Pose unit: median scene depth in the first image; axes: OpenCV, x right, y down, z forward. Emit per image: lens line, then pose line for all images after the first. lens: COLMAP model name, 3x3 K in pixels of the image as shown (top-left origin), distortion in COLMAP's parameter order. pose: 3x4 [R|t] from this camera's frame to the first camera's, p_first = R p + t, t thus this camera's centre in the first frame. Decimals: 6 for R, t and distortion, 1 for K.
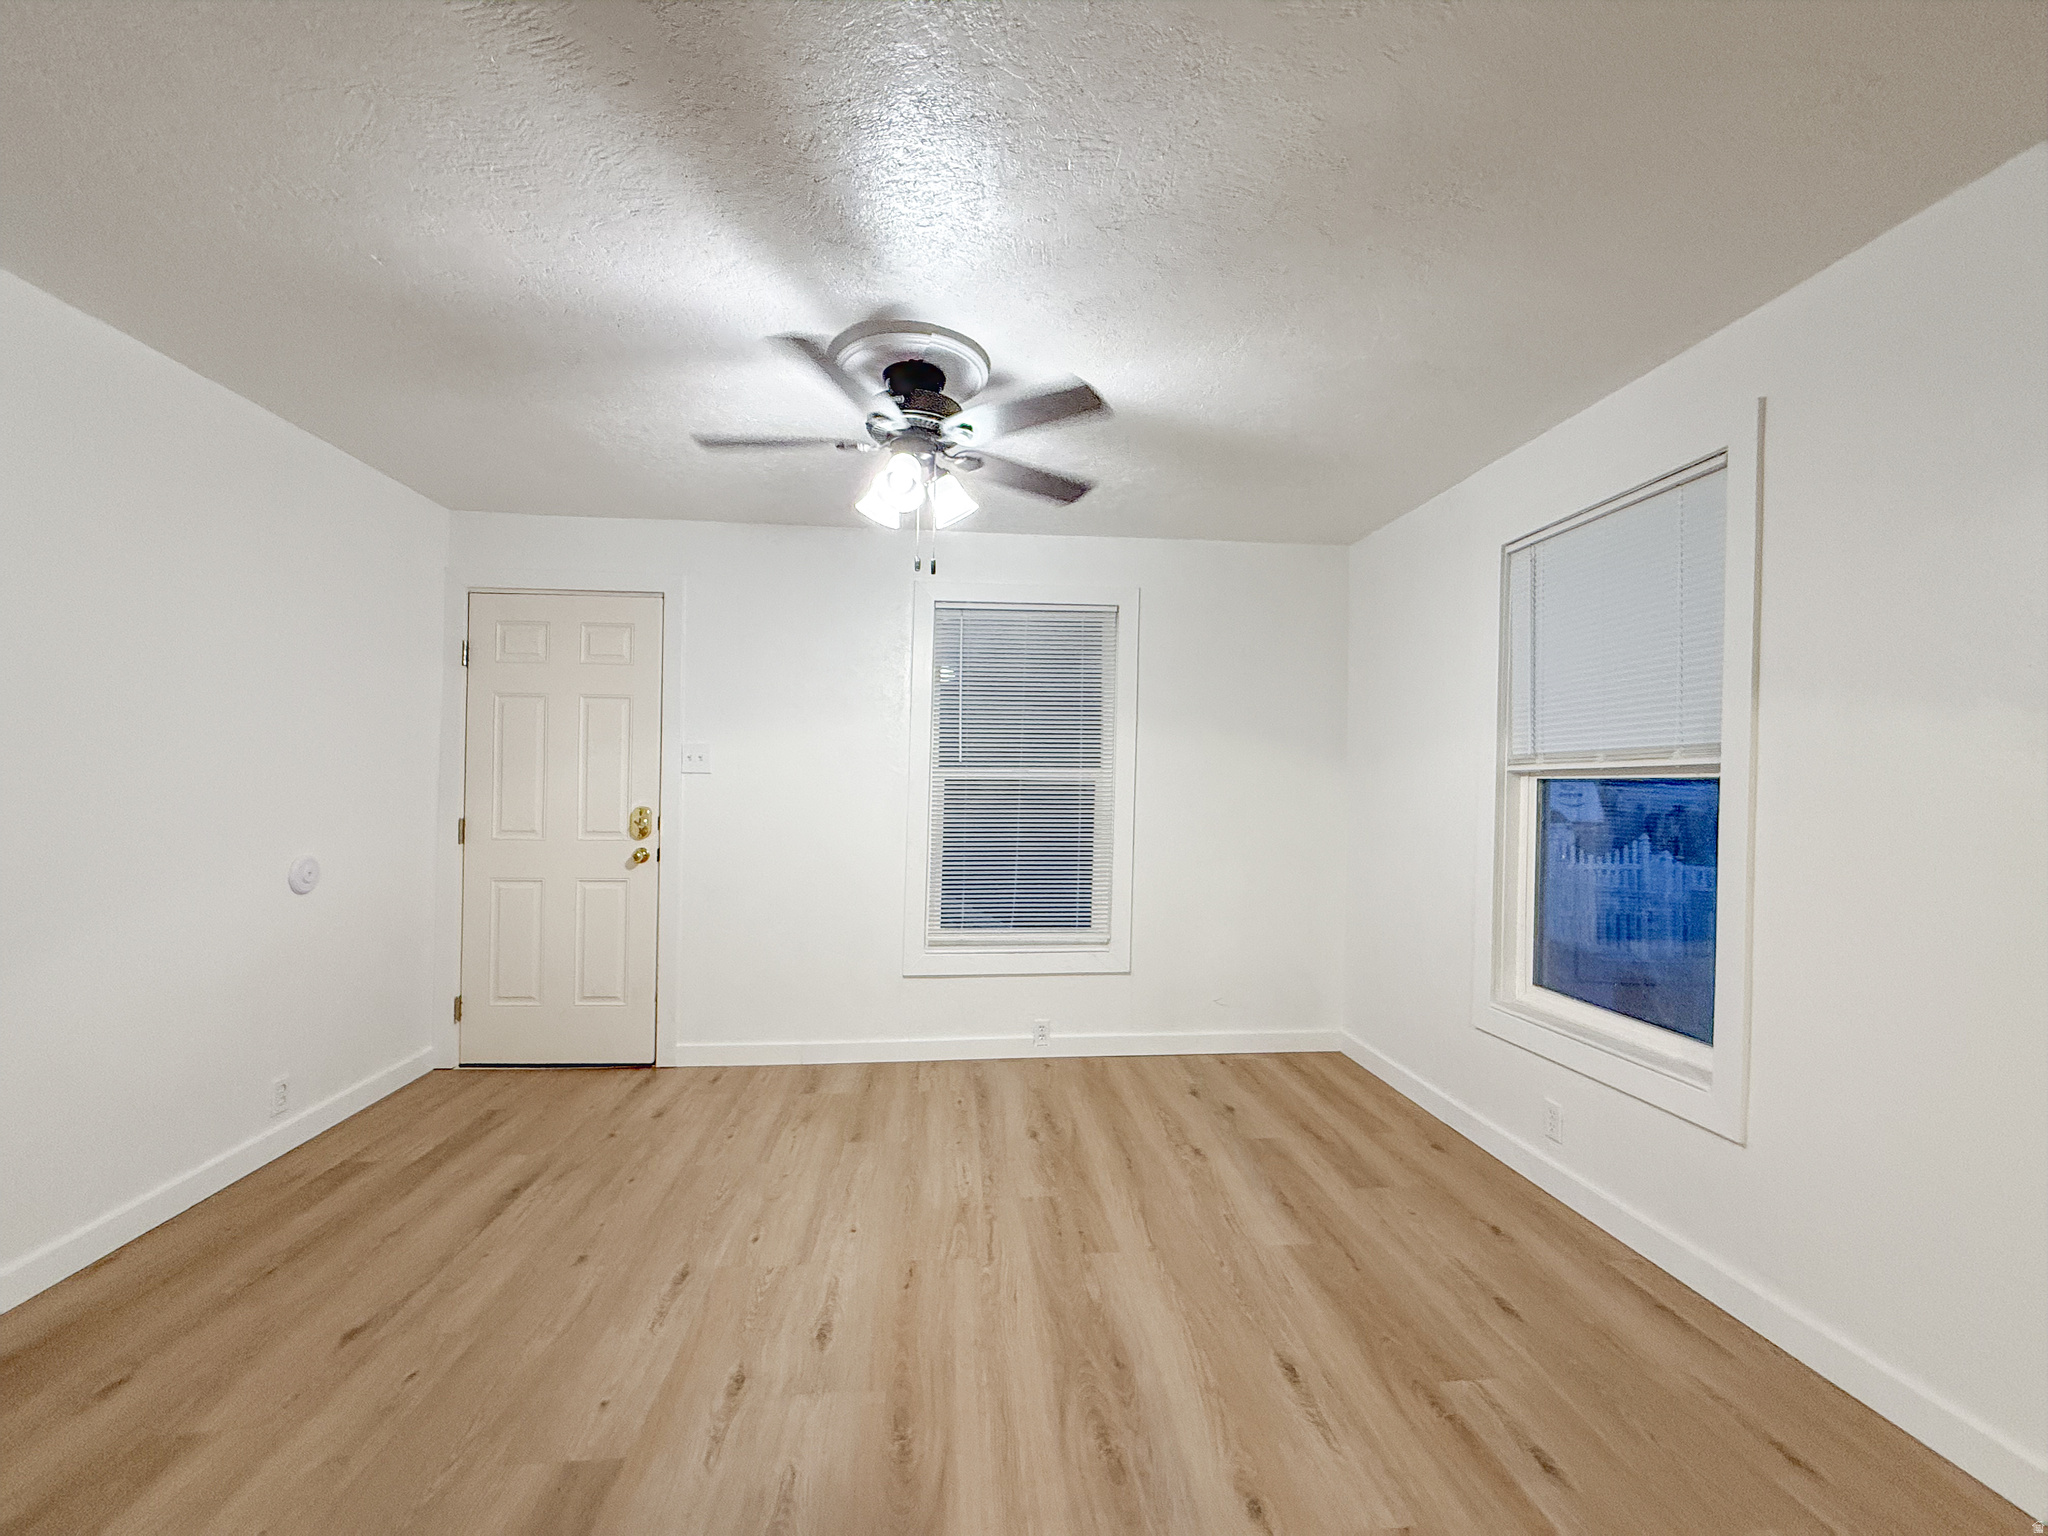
lens RADIAL K [[879.0, 0, 1024.0], [0, 879.0, 768.0], [0, 0, 1]] dist [-0.000979, -0.000166]
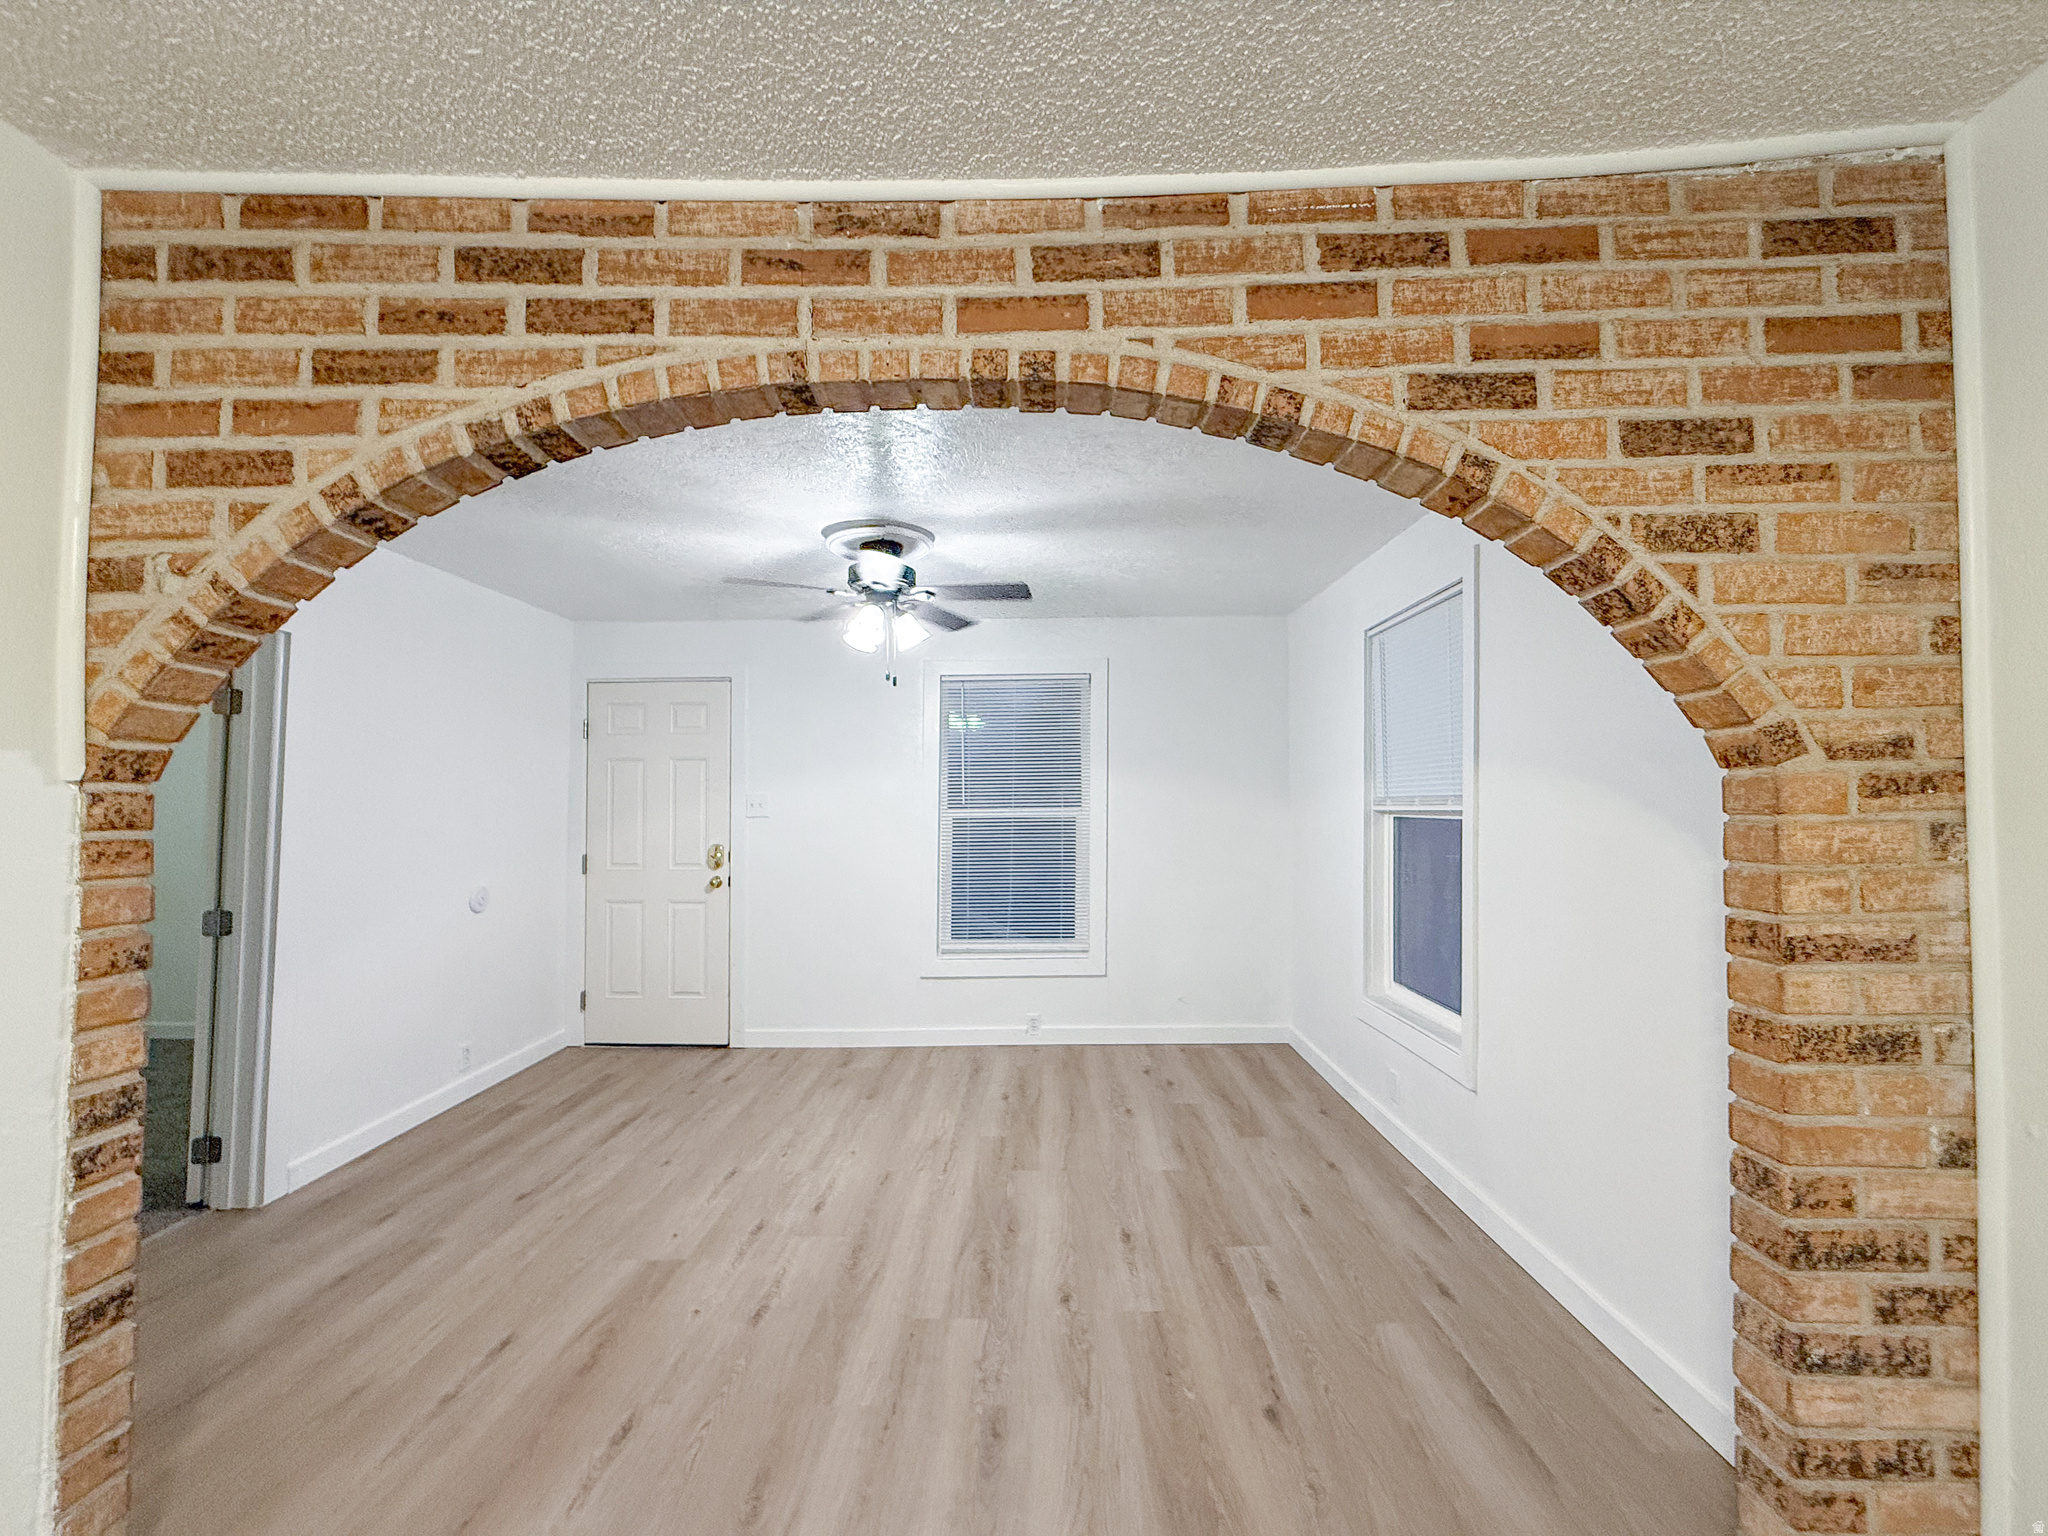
lens RADIAL K [[879.0, 0, 1024.0], [0, 879.0, 768.0], [0, 0, 1]] dist [-0.000979, -0.000166]
pose [[0.994609, -0.021310, -0.101480, 0.162245], [0.019294, 0.999597, -0.020810, -0.035473], [0.101882, 0.018740, 0.994620, -0.262588]]
